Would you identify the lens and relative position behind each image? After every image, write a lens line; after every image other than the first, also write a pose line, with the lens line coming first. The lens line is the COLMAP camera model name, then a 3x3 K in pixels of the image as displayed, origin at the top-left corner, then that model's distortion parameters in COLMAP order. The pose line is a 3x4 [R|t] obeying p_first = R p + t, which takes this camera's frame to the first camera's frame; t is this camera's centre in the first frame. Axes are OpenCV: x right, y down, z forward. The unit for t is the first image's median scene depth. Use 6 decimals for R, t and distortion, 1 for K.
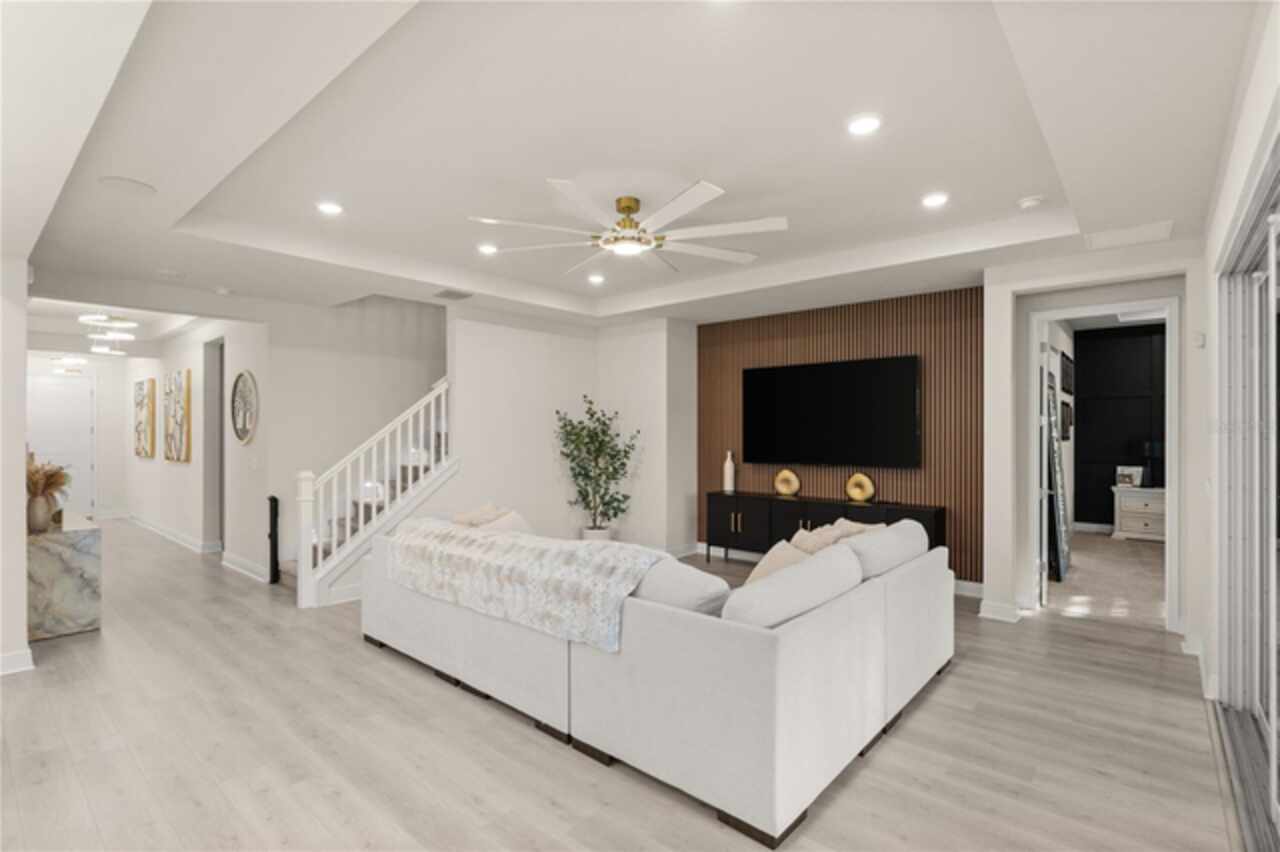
lens RADIAL K [[600.0, 0, 611.2], [0, 600.0, 427.6], [0, 0, 1]] dist [-0.000562, 0.000058]
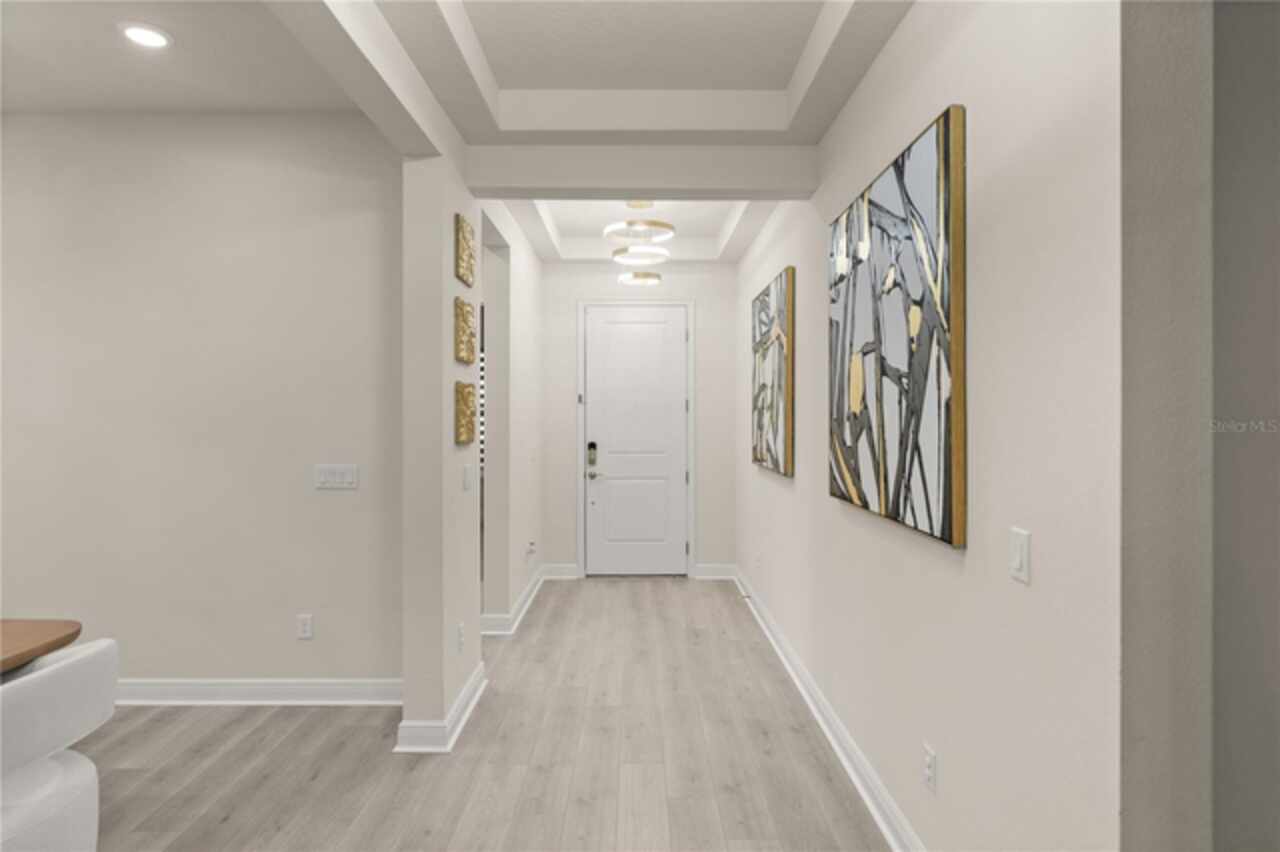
lens RADIAL K [[680.7, 0, 638.5], [0, 680.7, 411.8], [0, 0, 1]] dist [-0.000969, -0.000164]
pose [[0.673744, 0.002670, -0.738960, -0.504150], [-0.000558, 0.999995, 0.003105, 0.007587], [0.738965, -0.001679, 0.673742, 0.630634]]
